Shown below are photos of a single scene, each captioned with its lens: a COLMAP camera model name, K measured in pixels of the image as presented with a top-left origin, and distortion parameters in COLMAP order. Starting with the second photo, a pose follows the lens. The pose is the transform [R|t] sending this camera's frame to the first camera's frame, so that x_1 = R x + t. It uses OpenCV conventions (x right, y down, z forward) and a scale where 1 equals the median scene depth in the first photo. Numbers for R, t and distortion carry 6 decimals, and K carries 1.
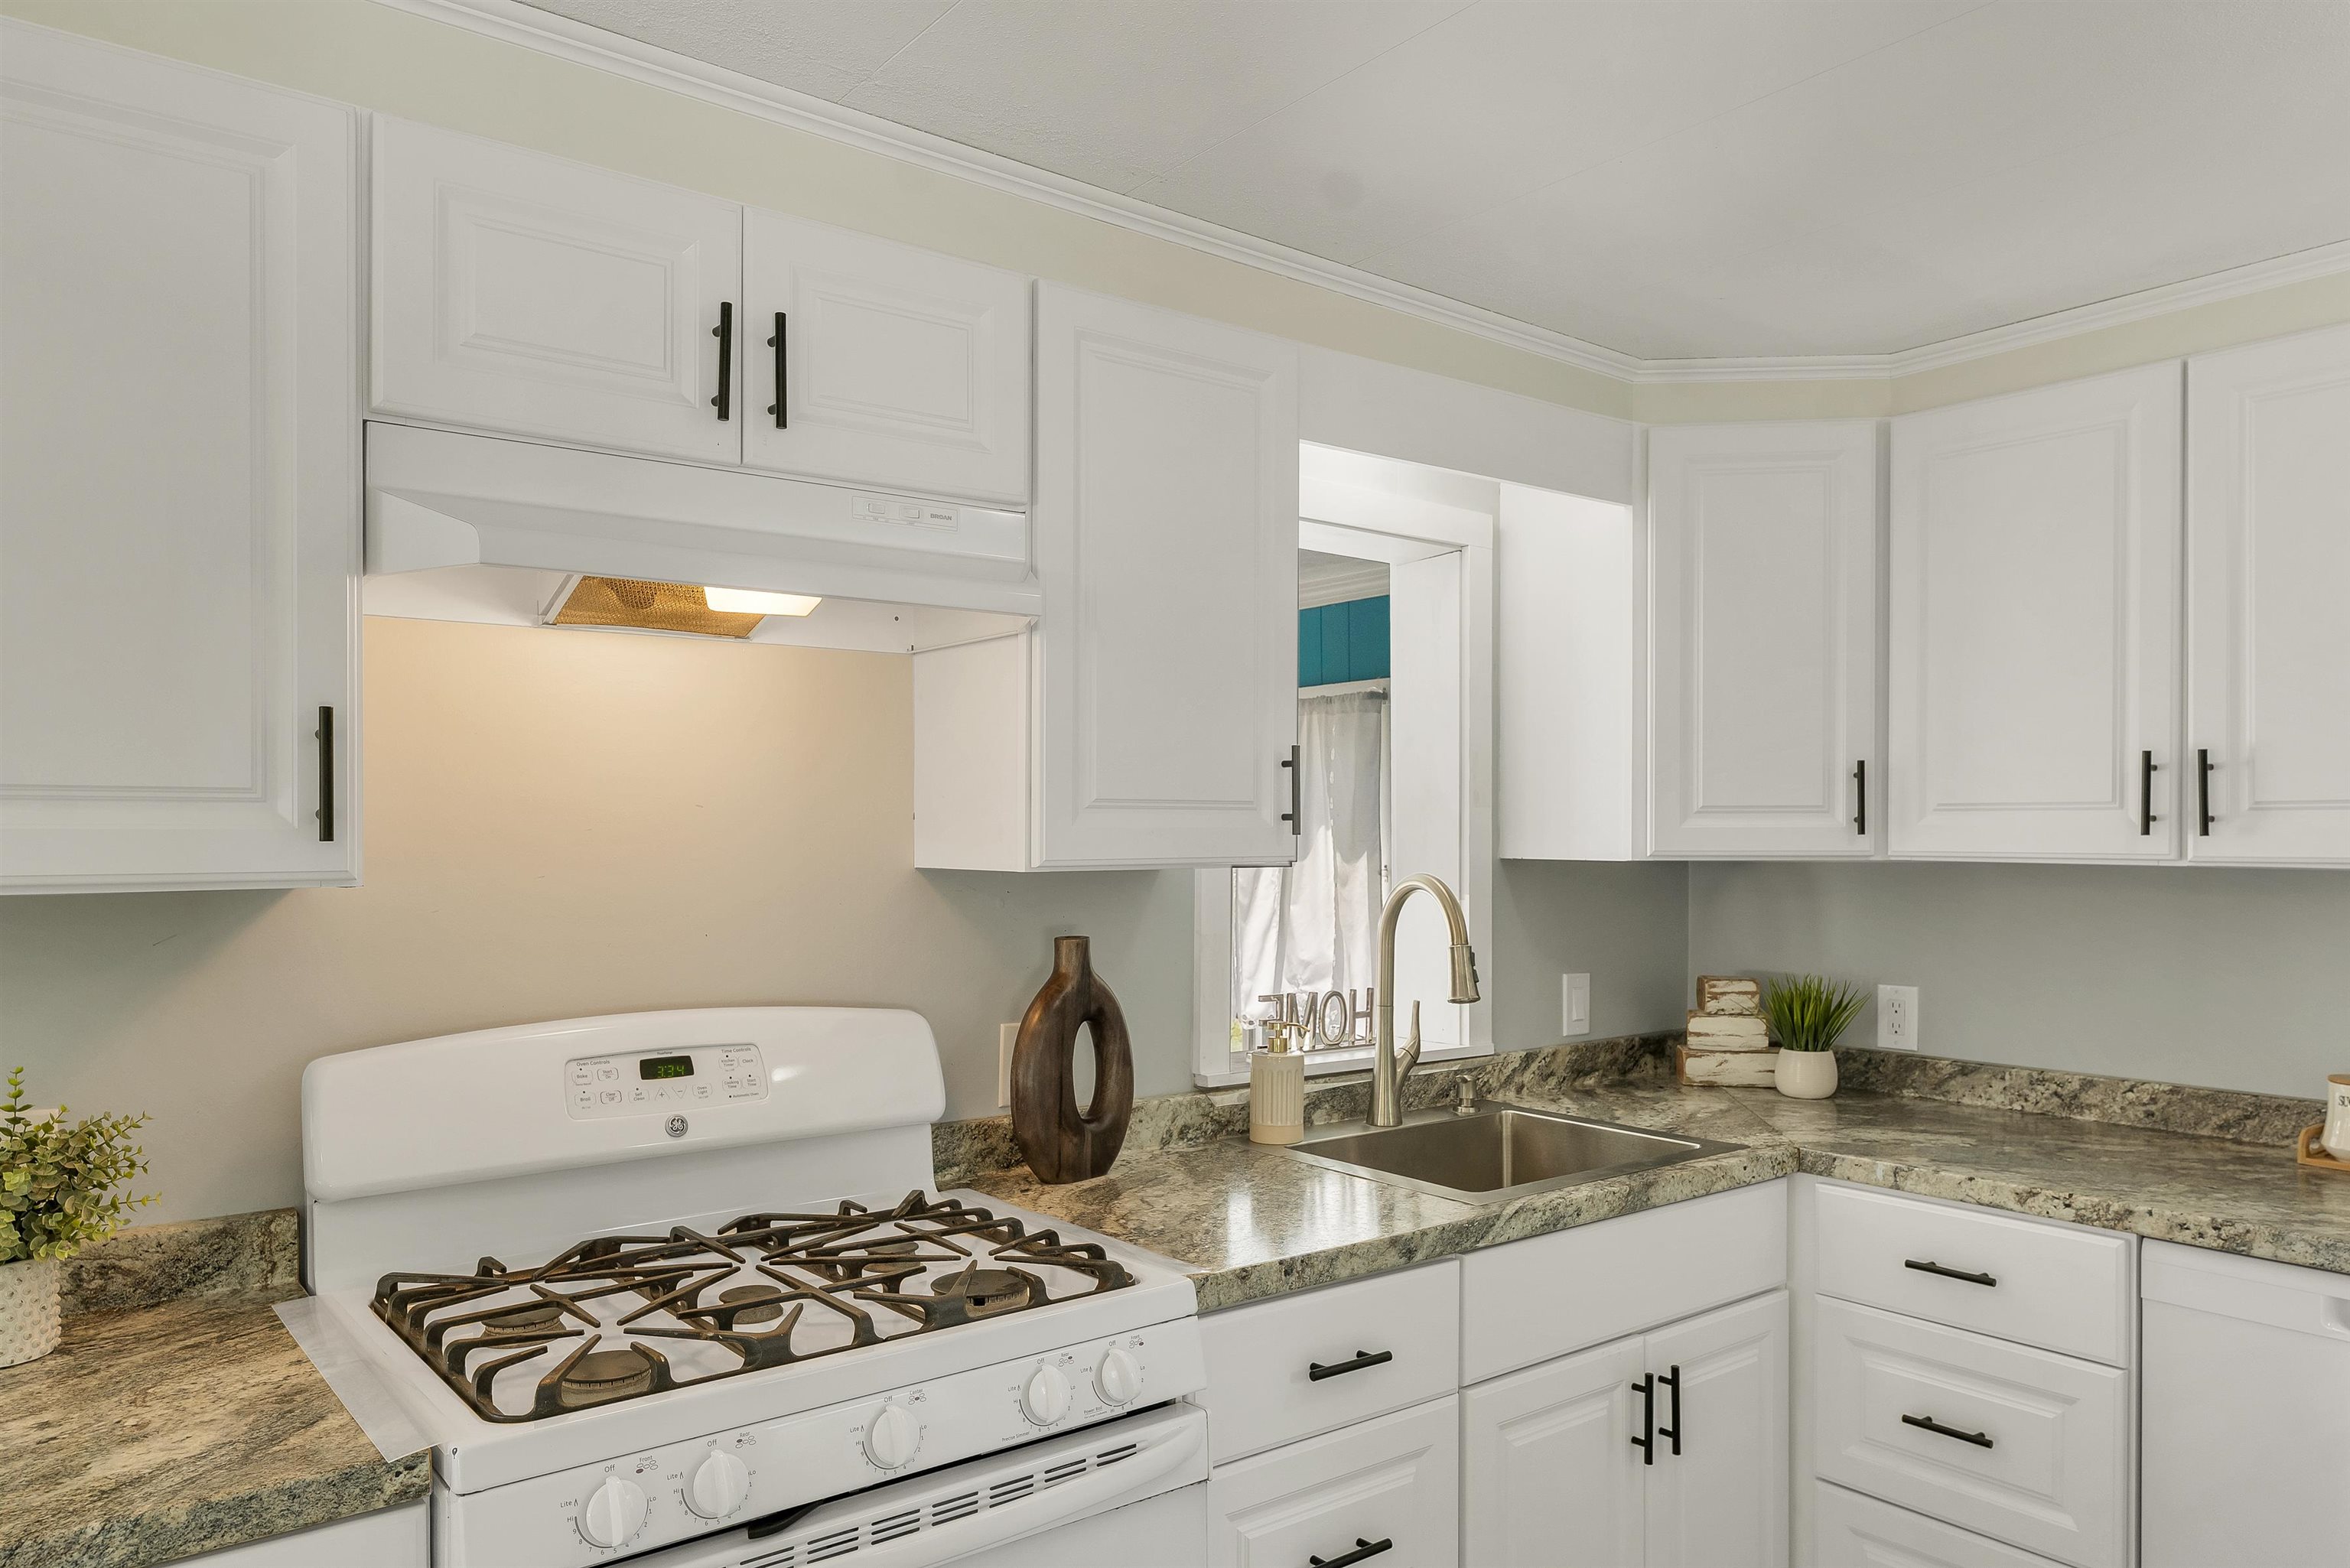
lens RADIAL K [[1589.2, 0, 1180.2], [0, 1589.2, 843.4], [0, 0, 1]] dist [-0.002861, 0.004538]
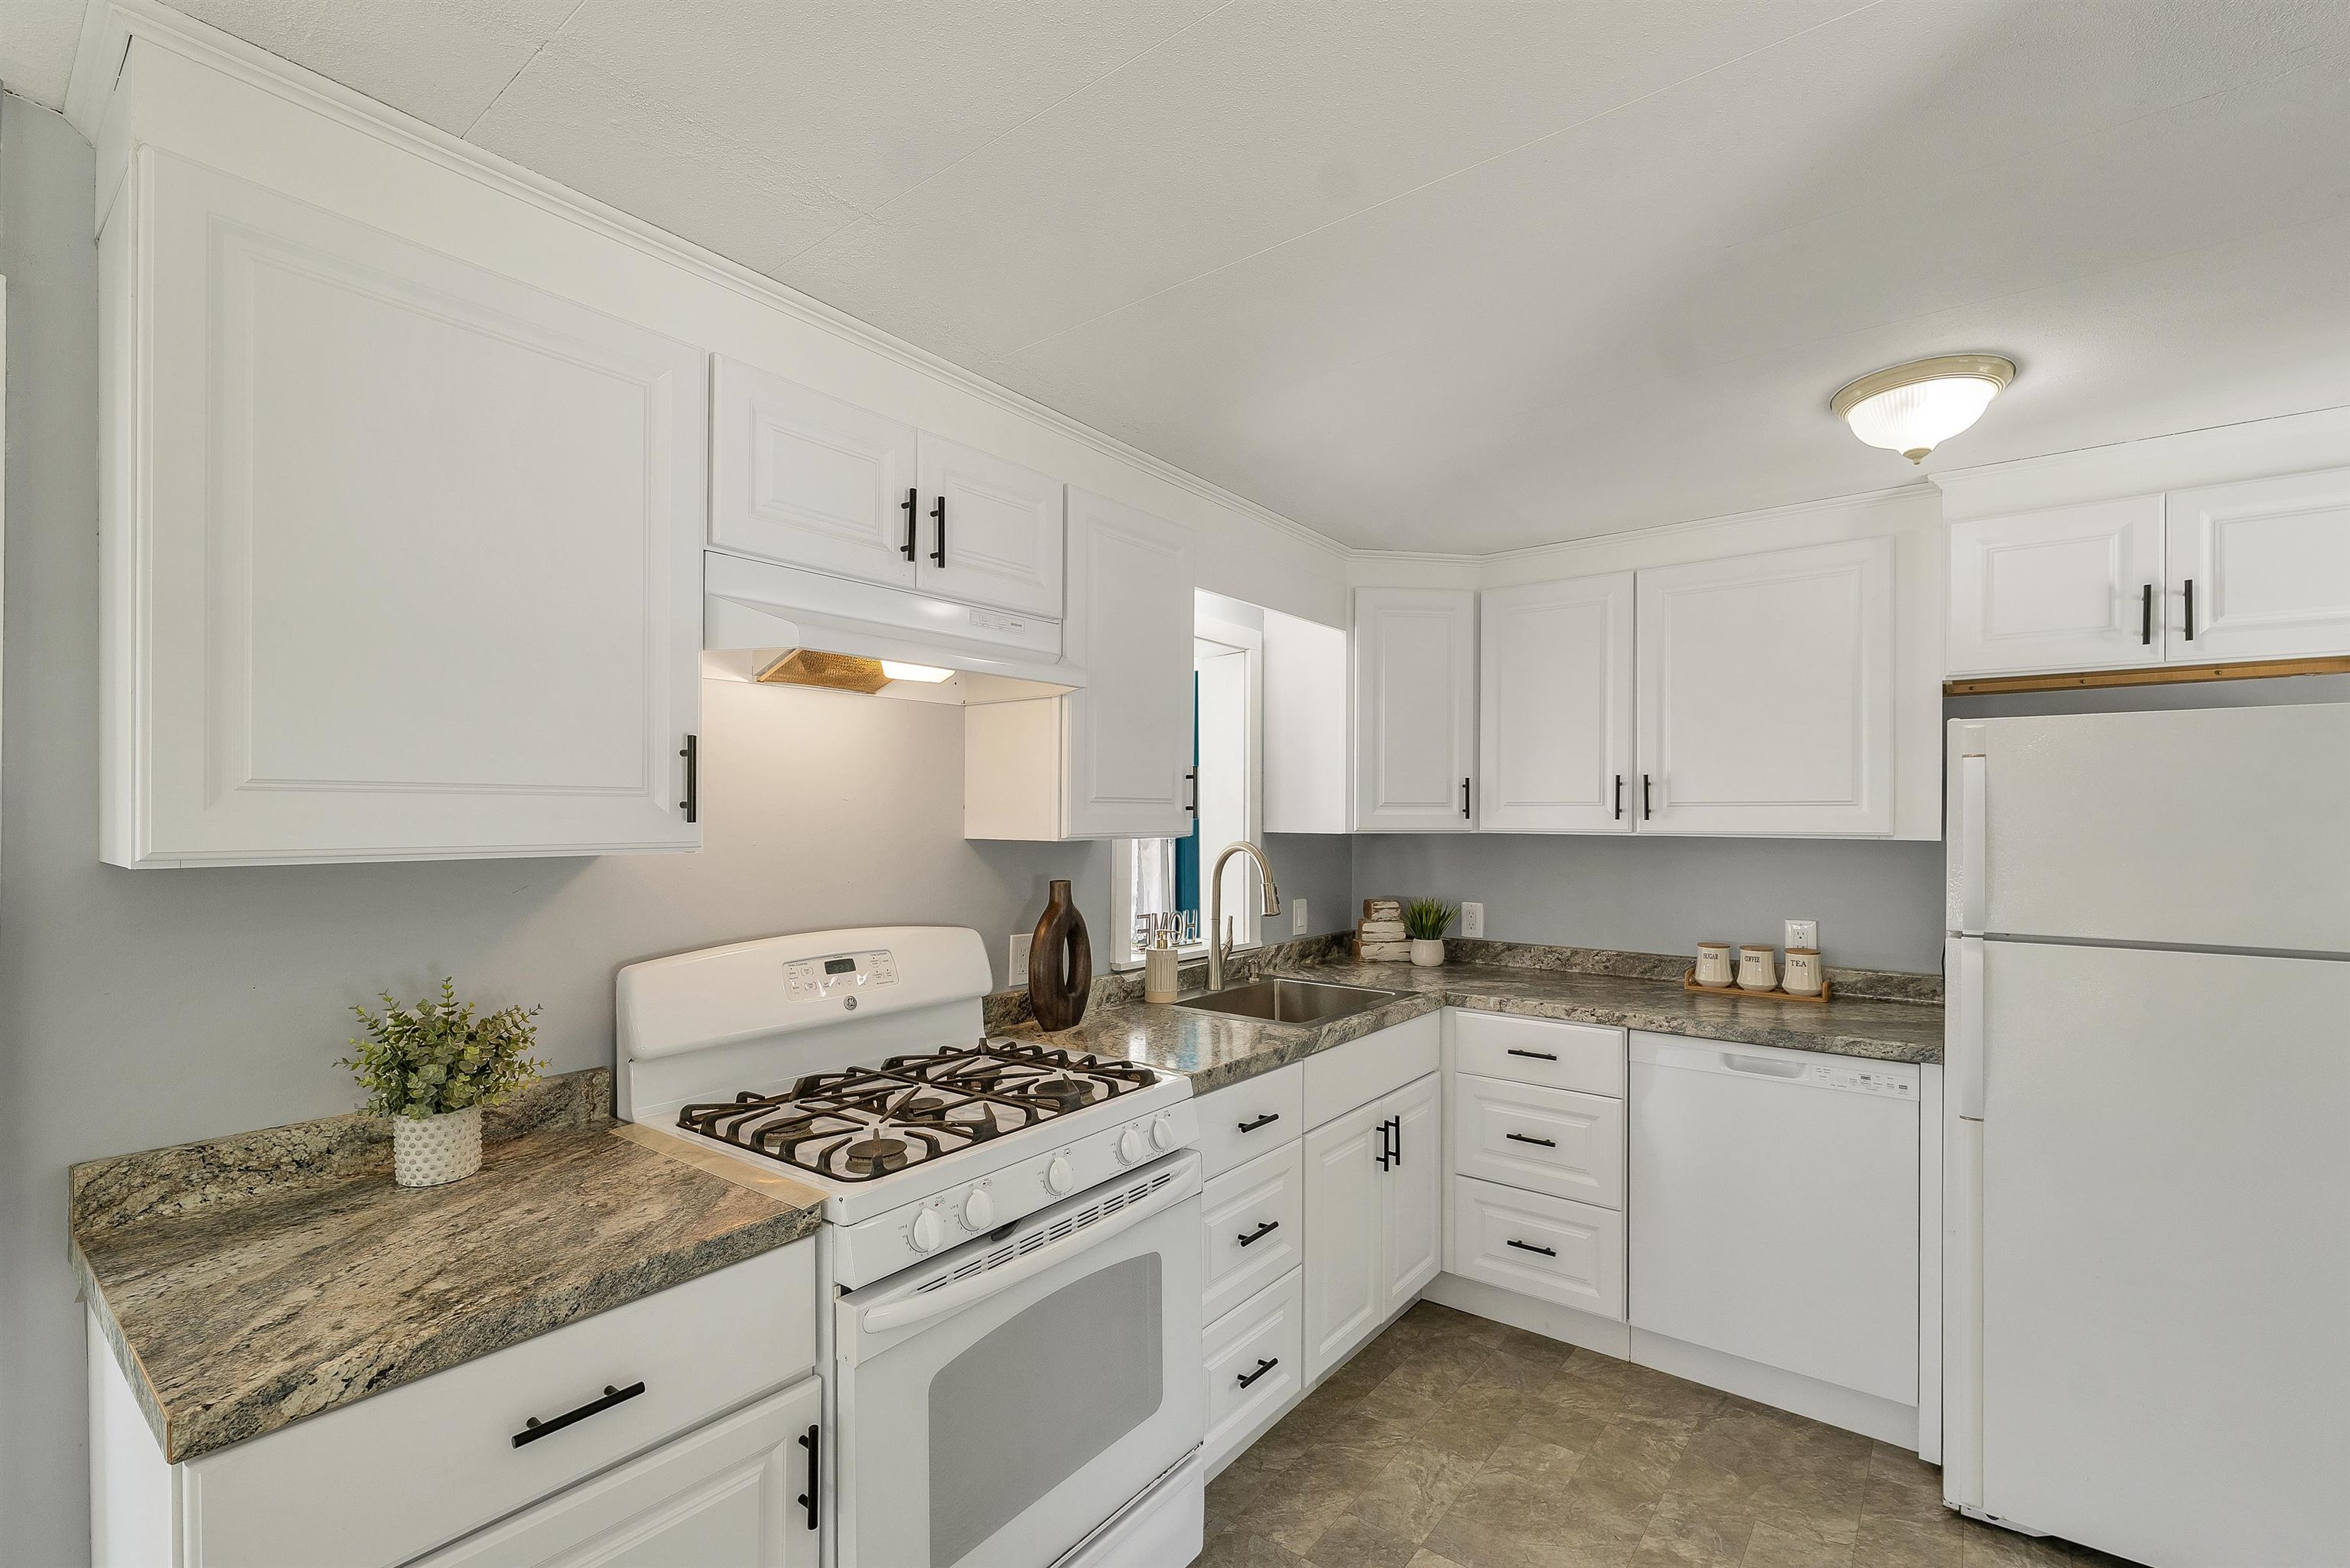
lens RADIAL K [[1018.8, 0, 1179.6], [0, 1018.8, 817.4], [0, 0, 1]] dist [0.000327, -0.000094]
pose [[0.968037, 0.001781, 0.250801, -0.222034], [-0.000289, 0.999982, -0.005984, -0.000154], [-0.250807, 0.005720, 0.968020, -0.053688]]
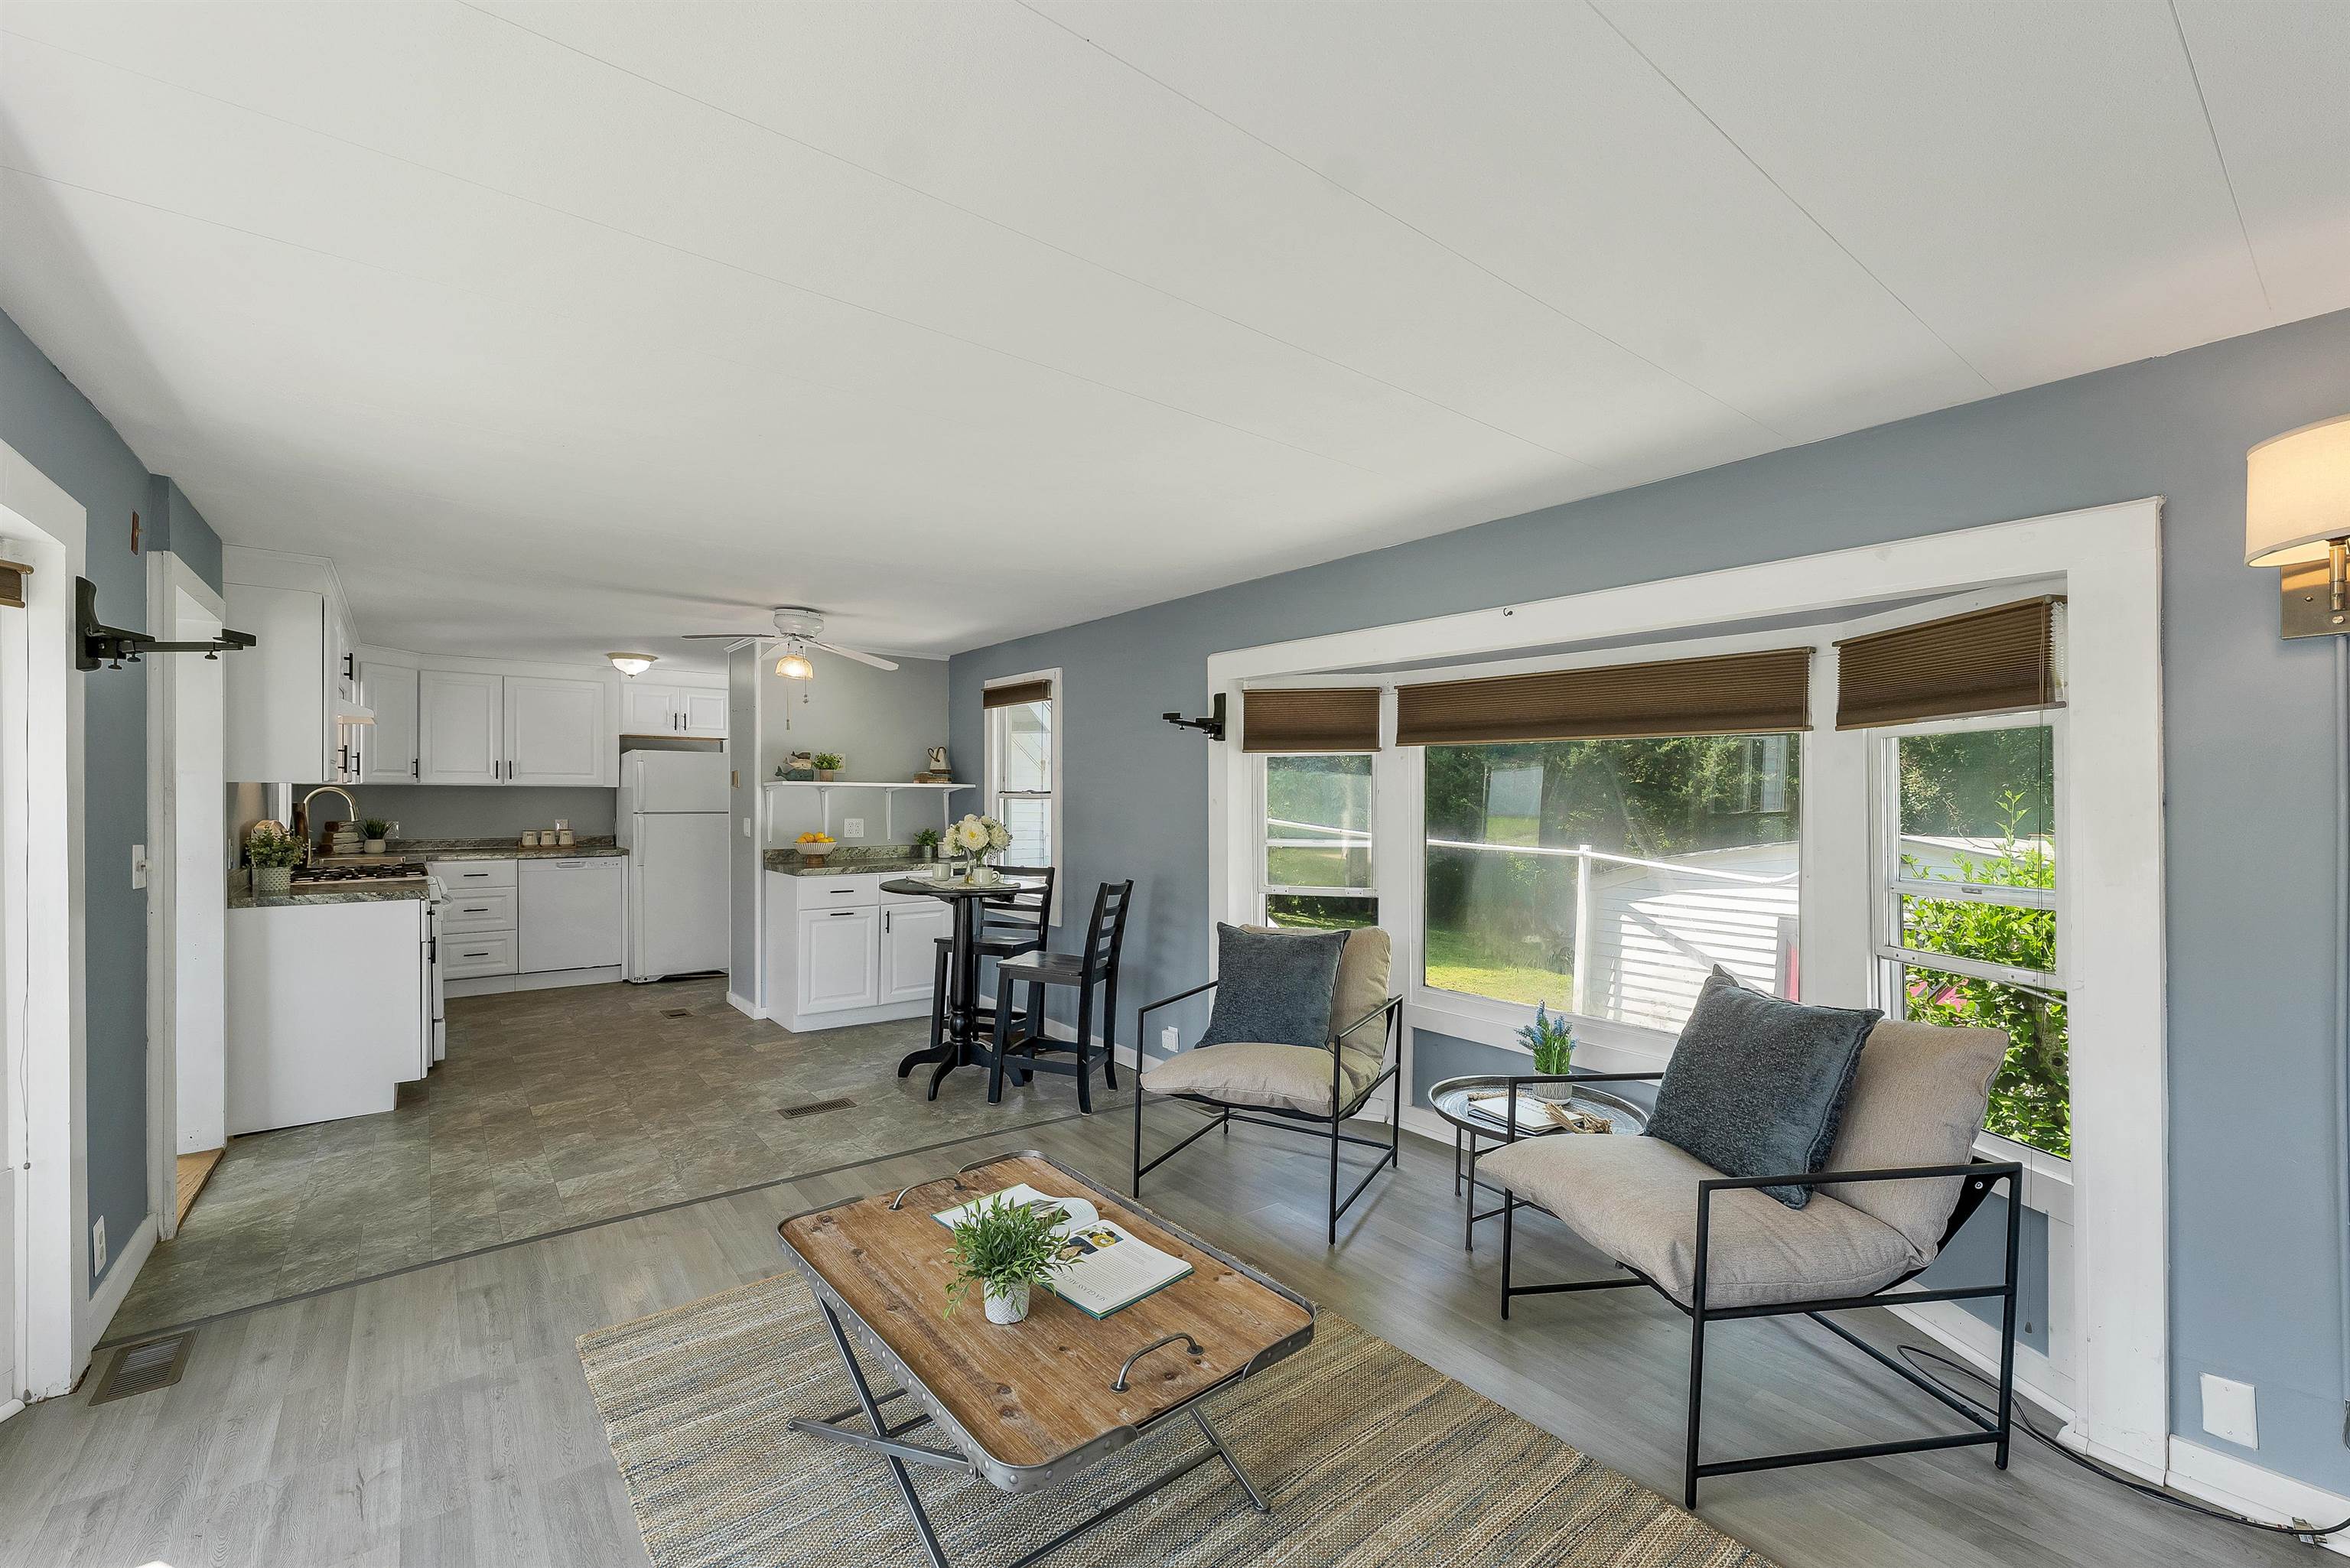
lens RADIAL K [[969.7, 0, 1178.5], [0, 969.7, 796.3], [0, 0, 1]] dist [-0.001056, -0.000021]
pose [[-0.006914, -0.003983, 0.999968, -2.374438], [0.002721, 0.999988, 0.004002, 0.042760], [-0.999972, 0.002748, -0.006904, -1.018425]]
